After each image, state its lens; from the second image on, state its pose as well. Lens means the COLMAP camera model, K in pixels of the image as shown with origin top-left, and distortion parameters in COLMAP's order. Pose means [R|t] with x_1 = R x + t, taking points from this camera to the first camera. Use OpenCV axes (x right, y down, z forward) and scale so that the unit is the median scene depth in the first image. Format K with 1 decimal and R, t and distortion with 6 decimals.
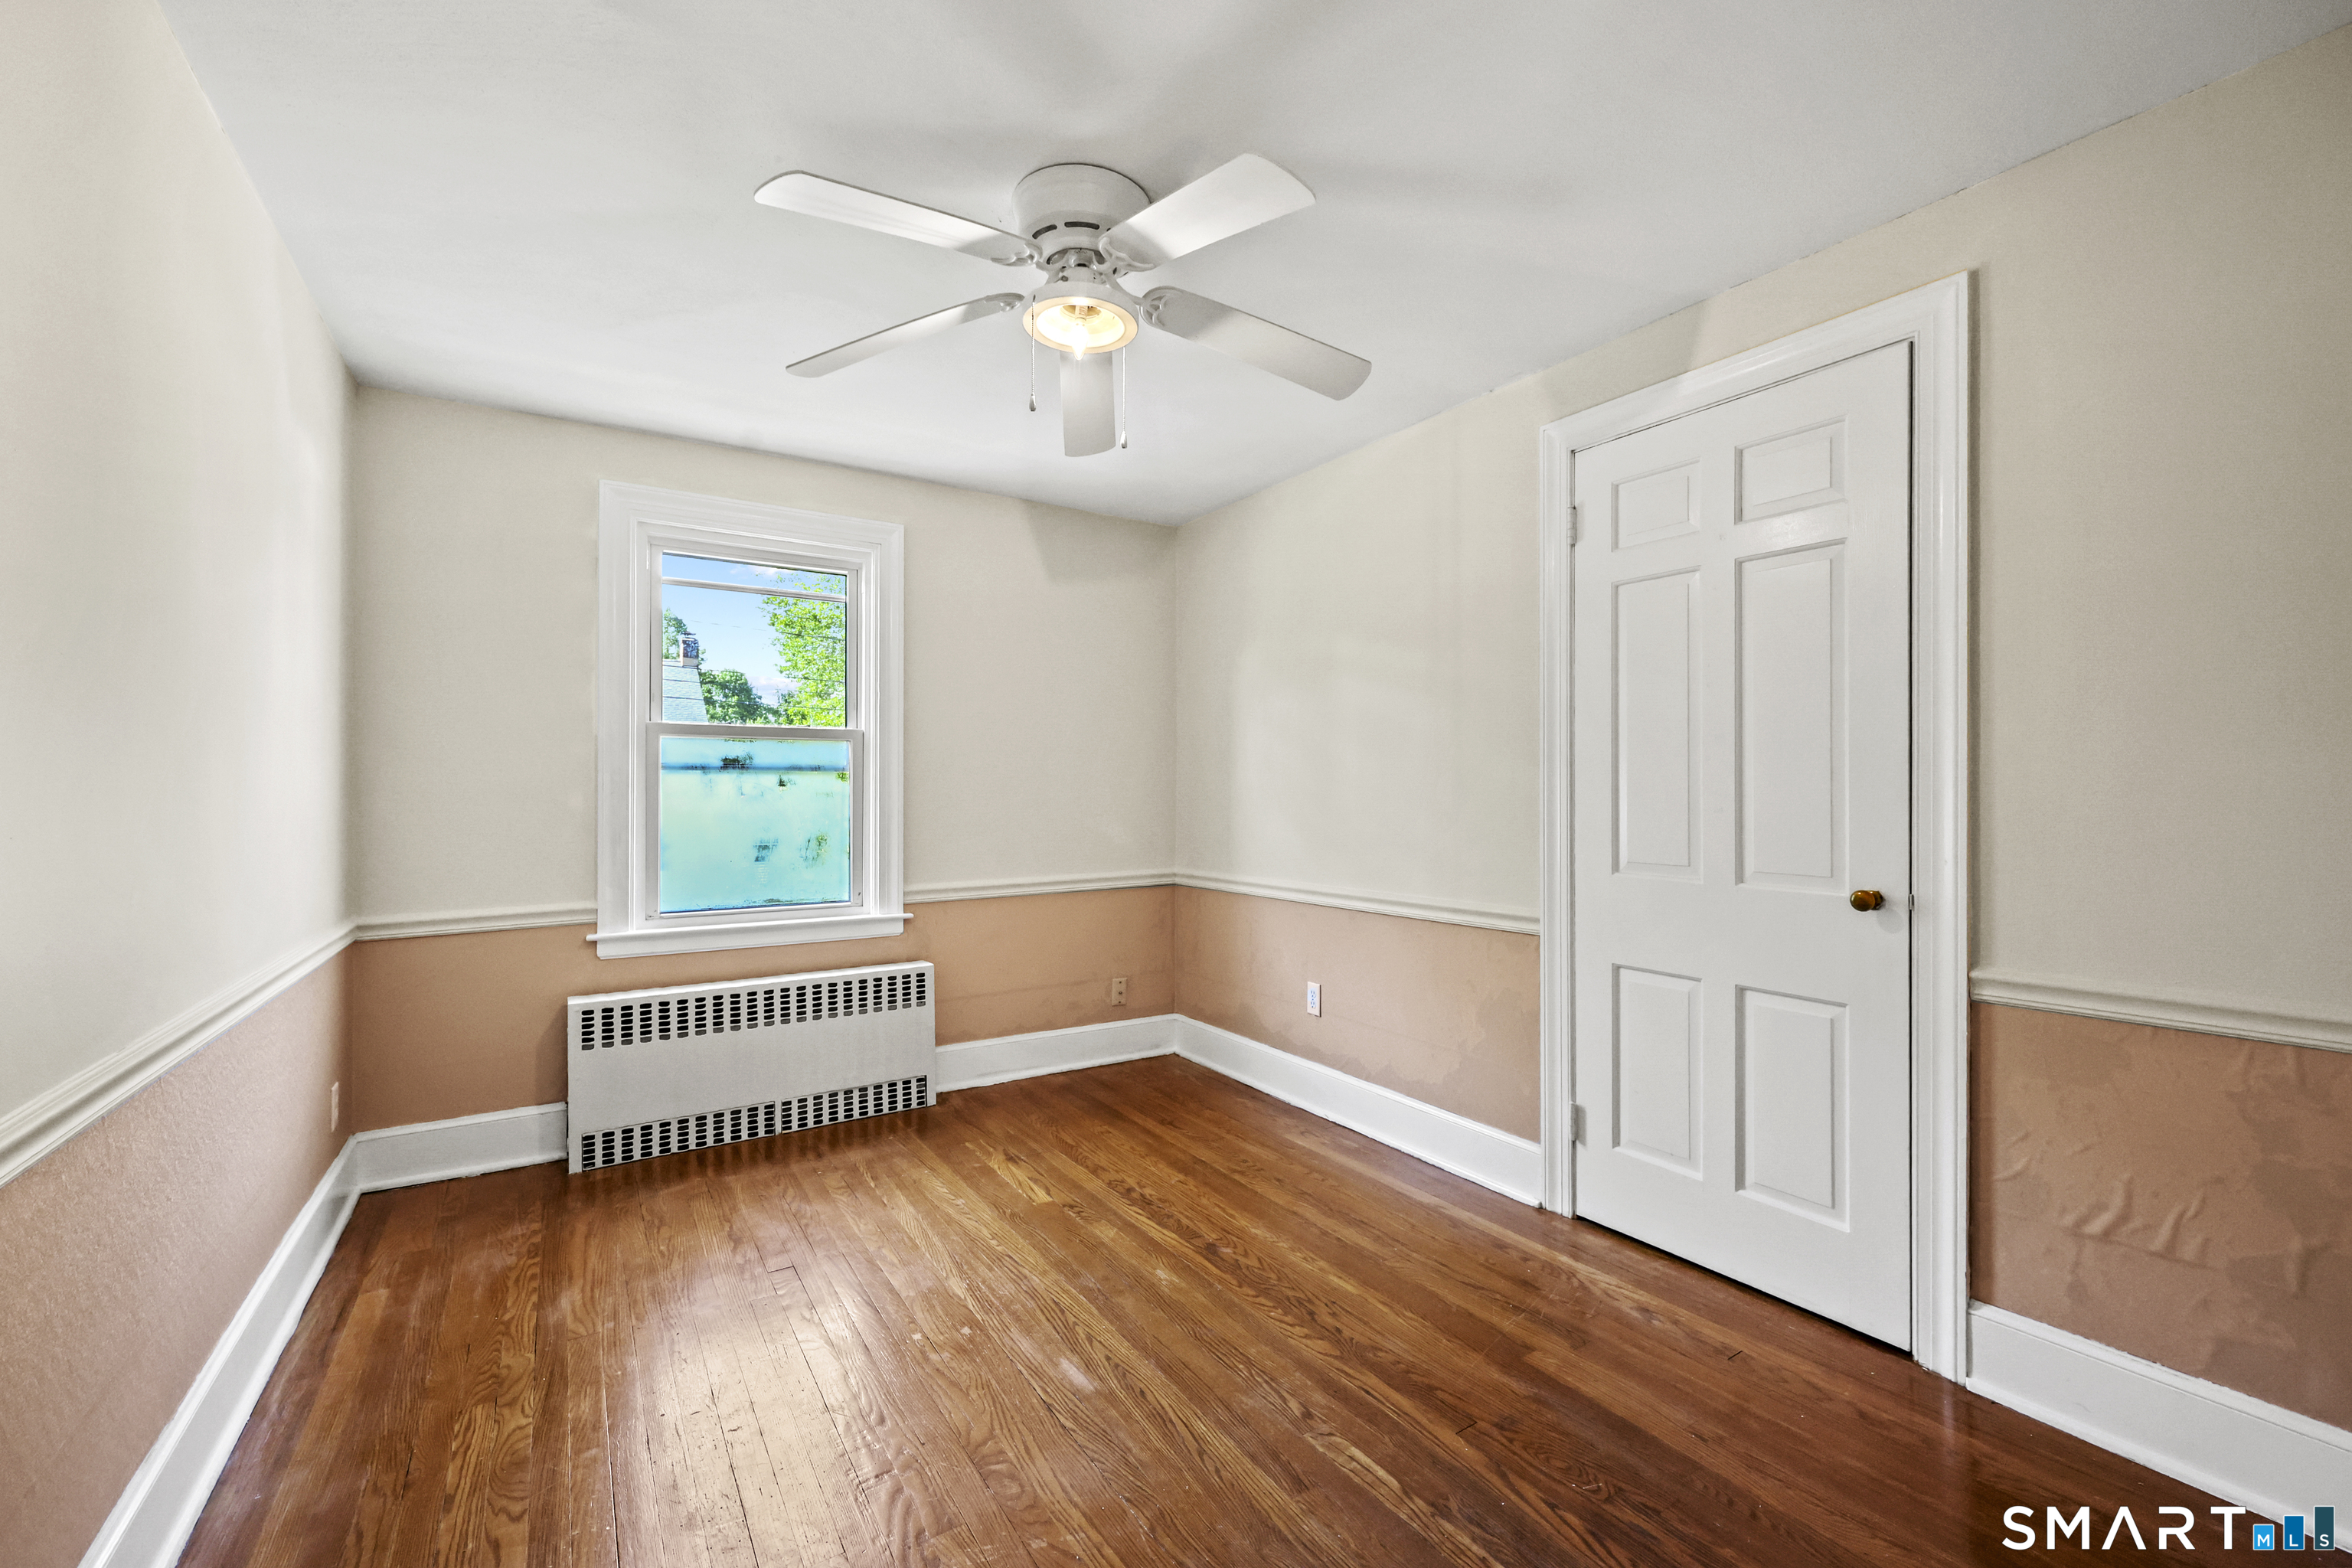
lens RADIAL K [[950.4, 0, 1187.3], [0, 950.4, 786.6], [0, 0, 1]] dist [0.000396, -0.000010]
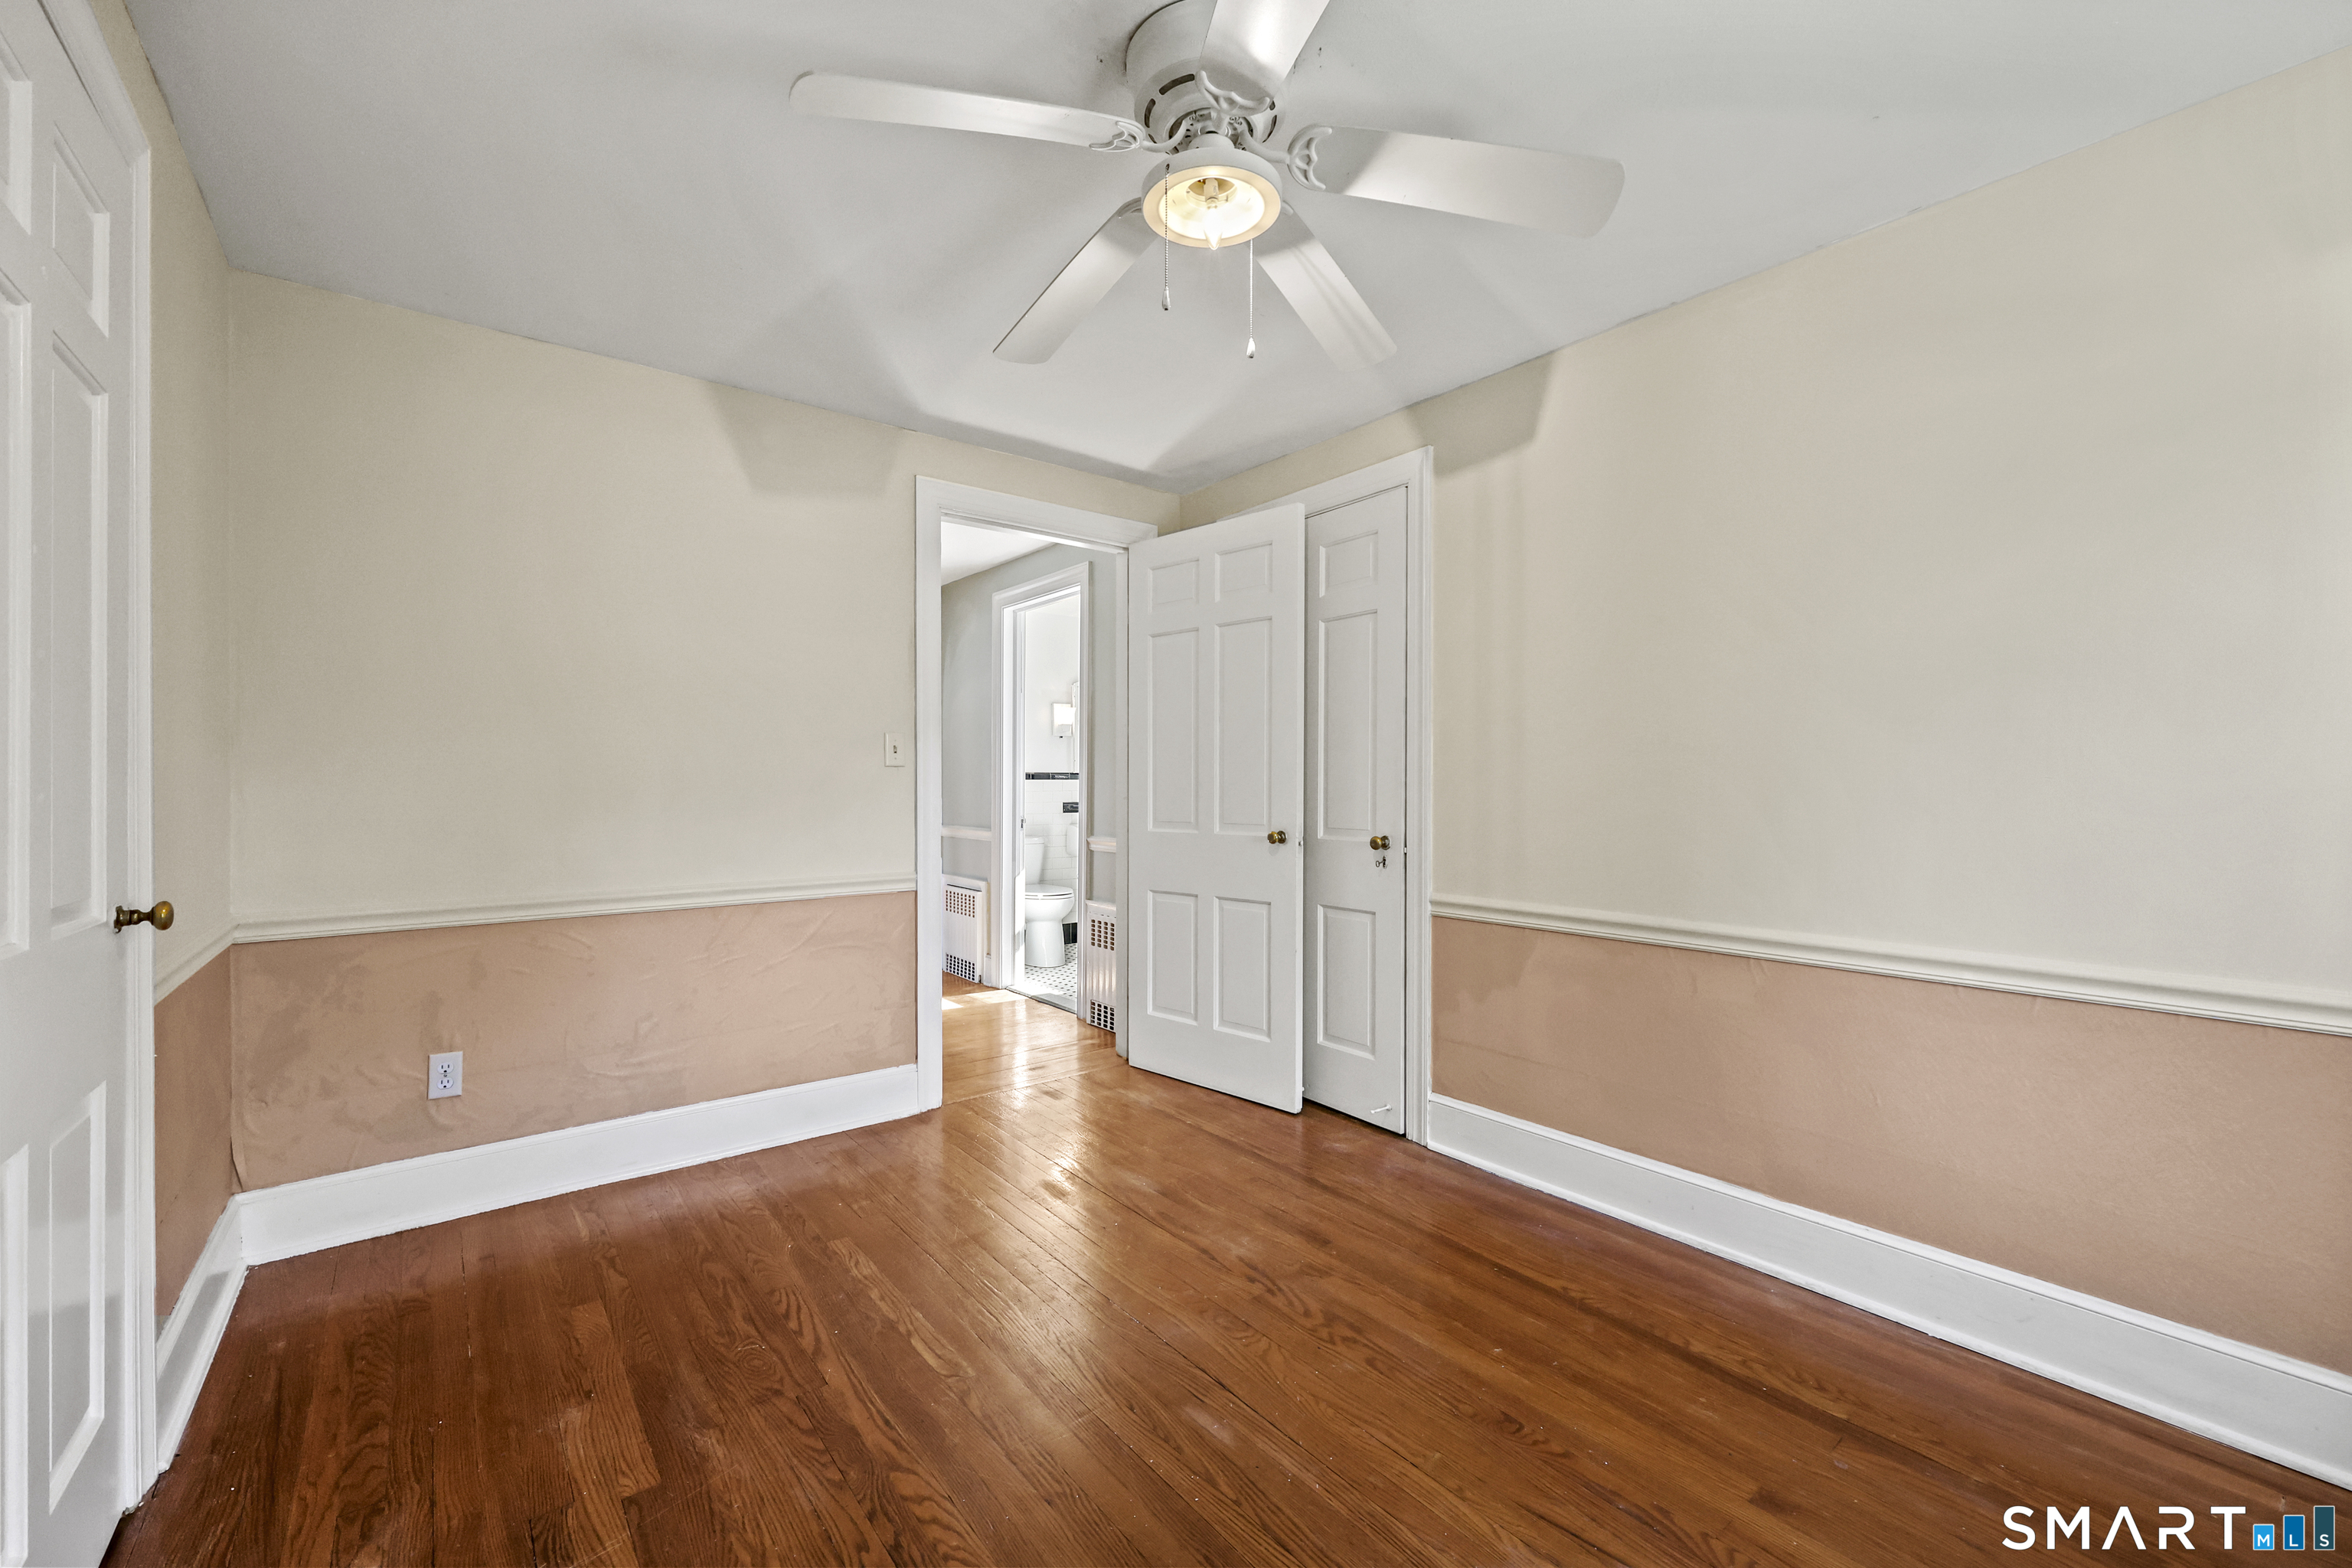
lens RADIAL K [[950.4, 0, 1180.6], [0, 950.4, 792.4], [0, 0, 1]] dist [0.000396, -0.000010]
pose [[-0.995811, 0.003619, -0.091365, -0.011153], [0.004050, 0.999982, -0.004535, 0.030422], [0.091347, -0.004886, -0.995807, 1.872291]]
